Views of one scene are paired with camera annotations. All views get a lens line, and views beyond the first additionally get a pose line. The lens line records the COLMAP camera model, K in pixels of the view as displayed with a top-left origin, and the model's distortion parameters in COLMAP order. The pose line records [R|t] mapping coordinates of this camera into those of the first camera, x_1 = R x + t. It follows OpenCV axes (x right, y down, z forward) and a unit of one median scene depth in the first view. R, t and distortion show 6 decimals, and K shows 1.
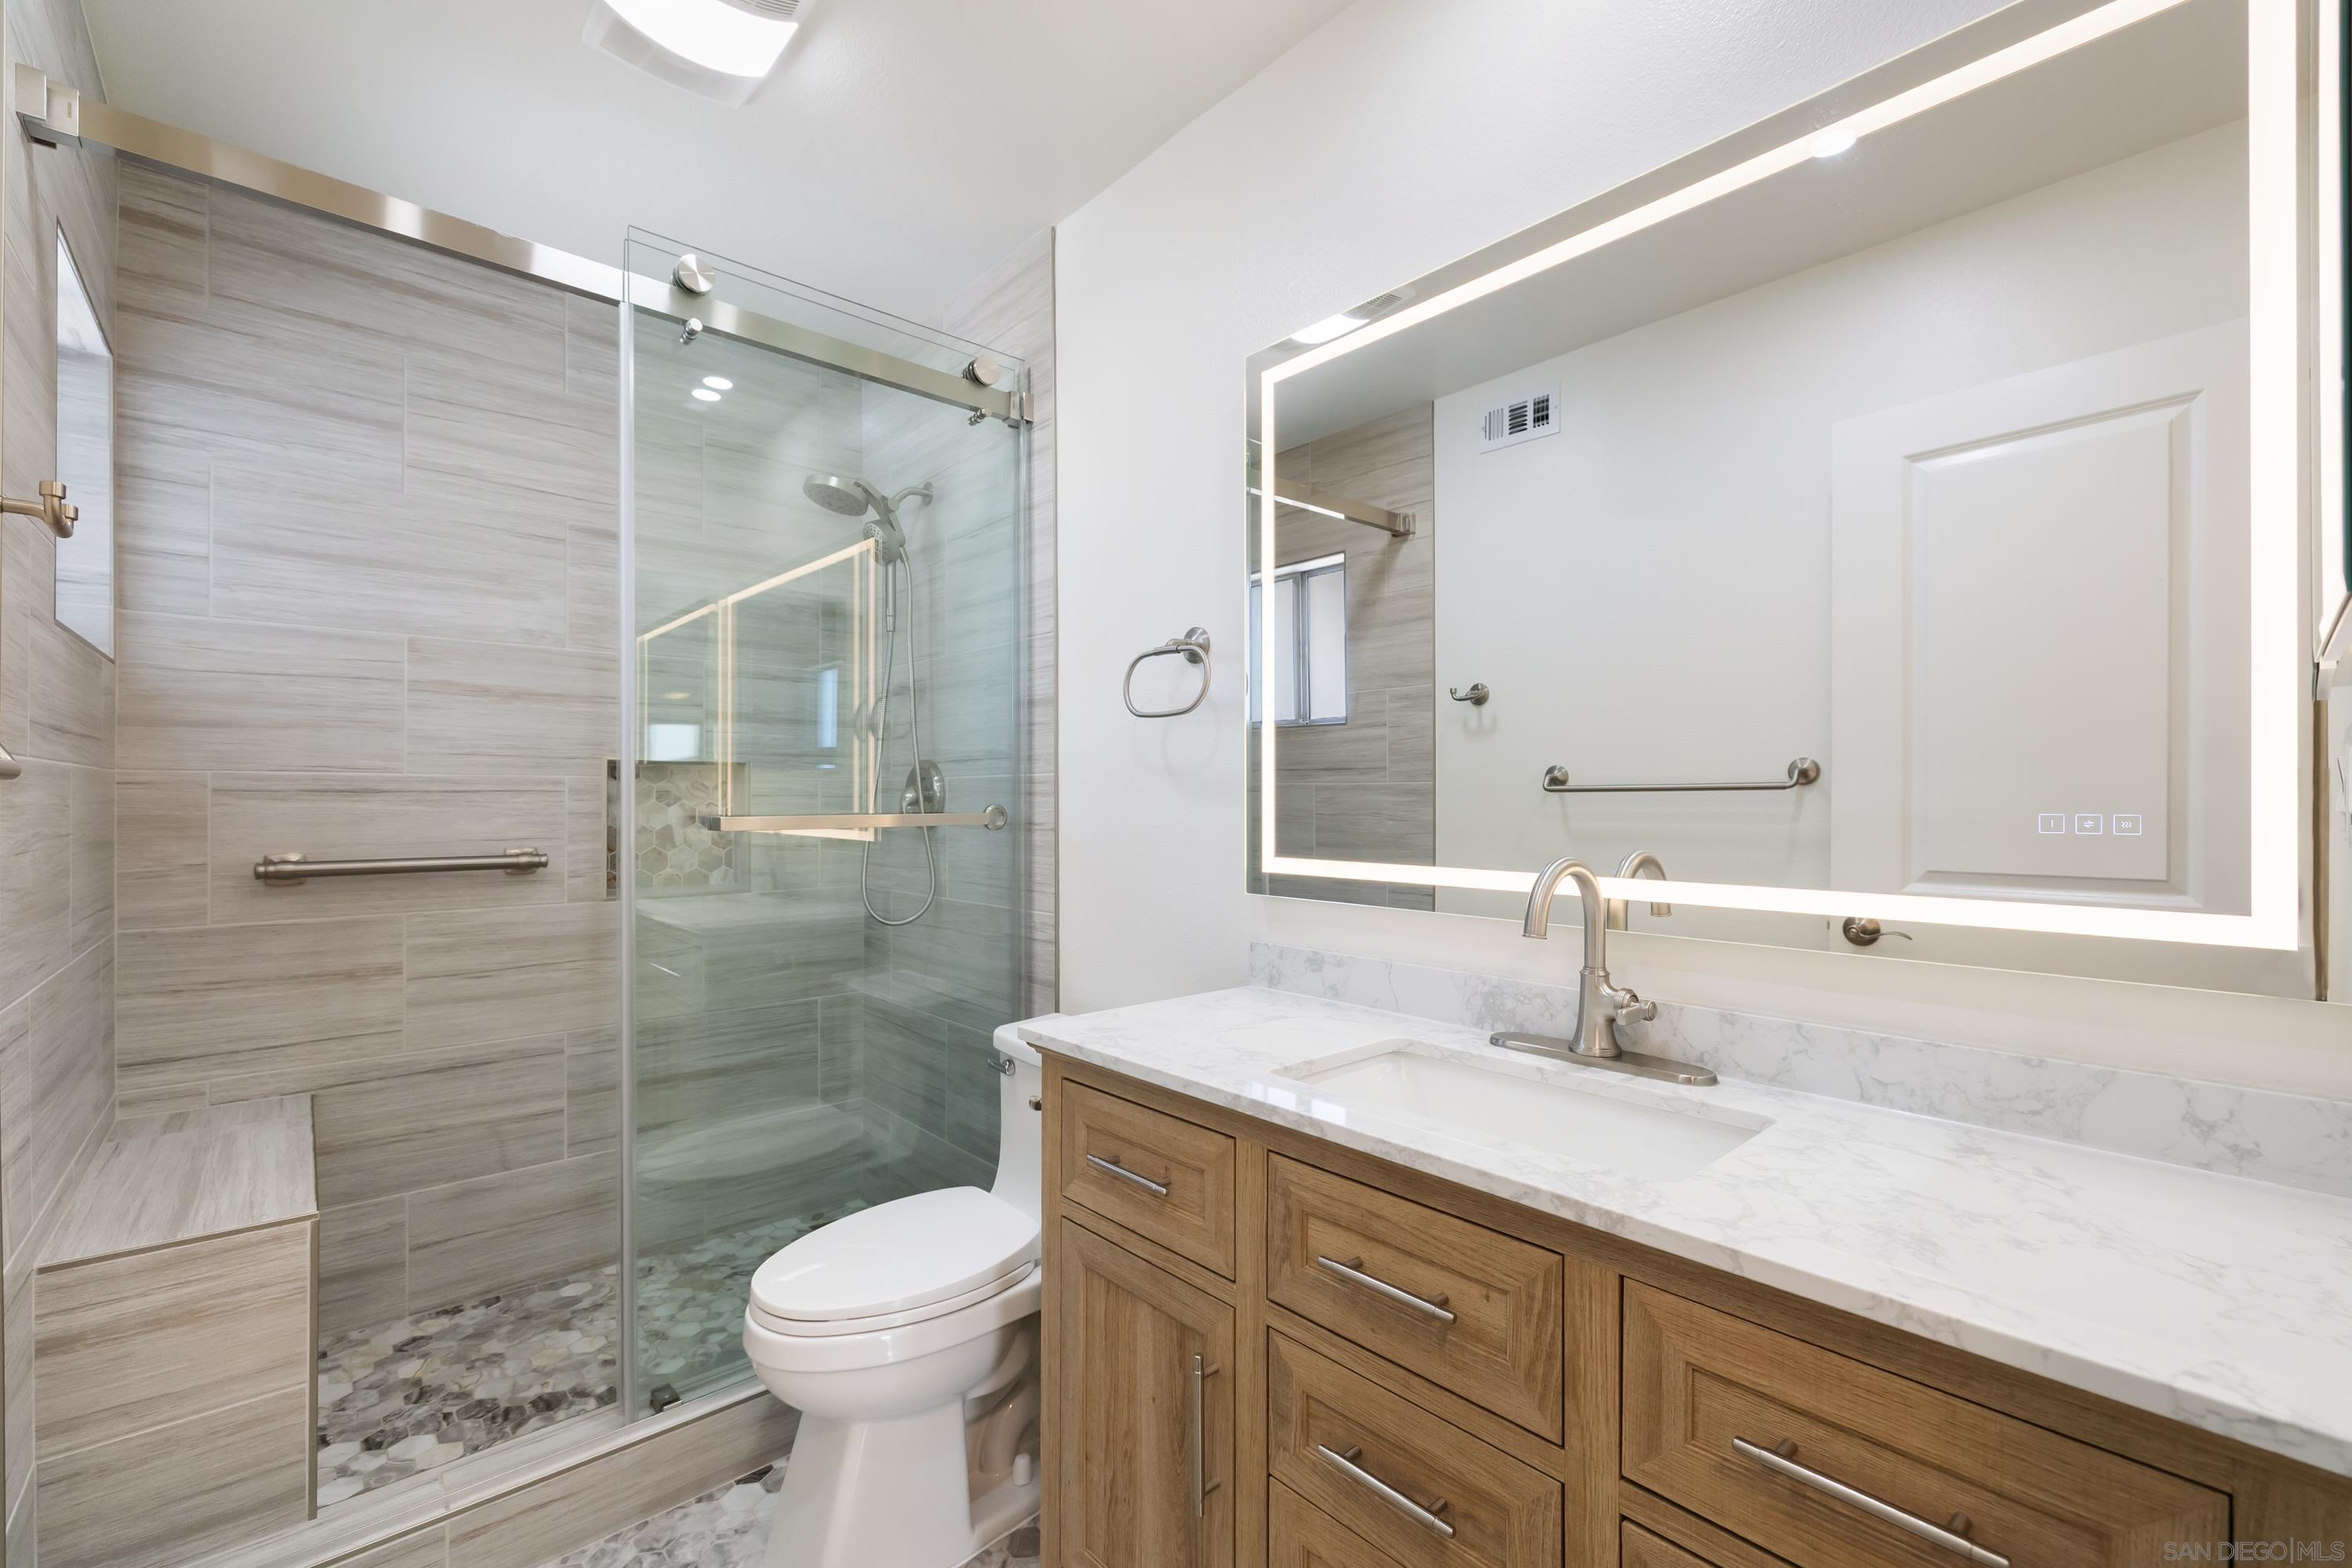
lens RADIAL K [[1002.1, 0, 1186.2], [0, 1002.1, 799.7], [0, 0, 1]] dist [0.003607, 0.000513]
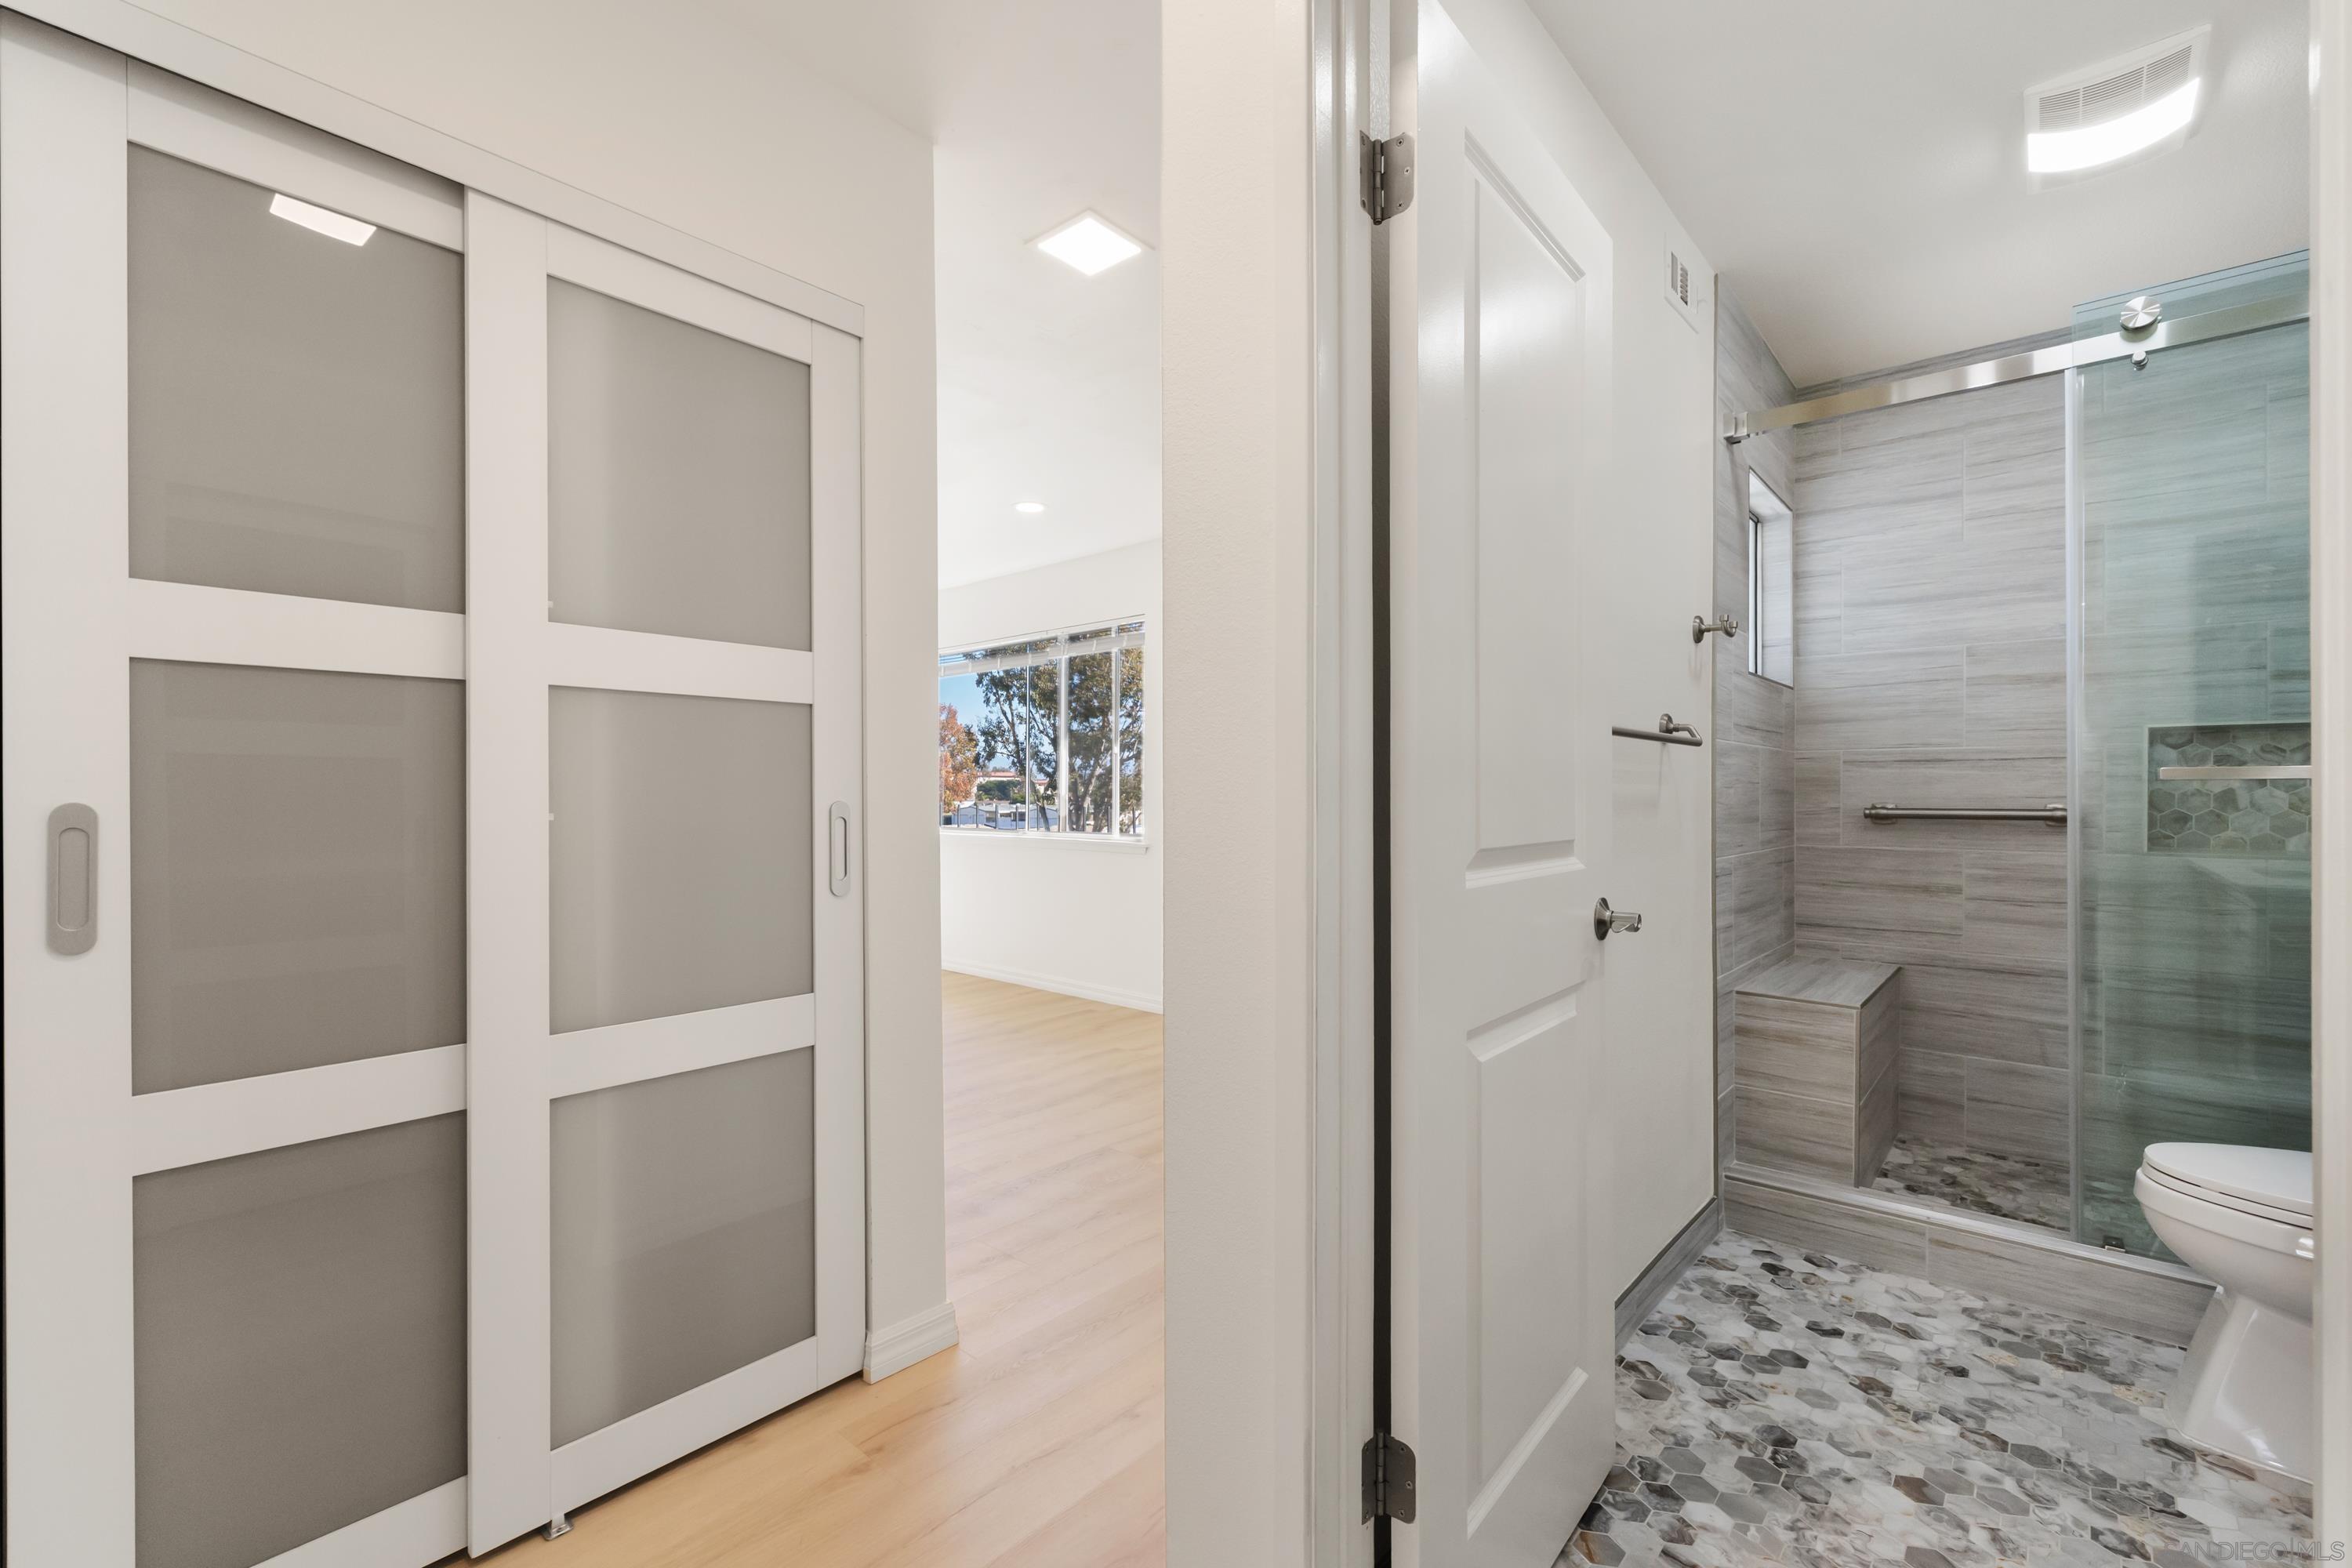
lens RADIAL K [[1002.1, 0, 1183.6], [0, 1002.1, 791.4], [0, 0, 1]] dist [0.003607, 0.000513]
pose [[0.129492, 0.001987, -0.991578, 0.474348], [-0.000220, 0.999998, 0.001975, 0.035090], [0.991580, -0.000038, 0.129492, -0.243415]]
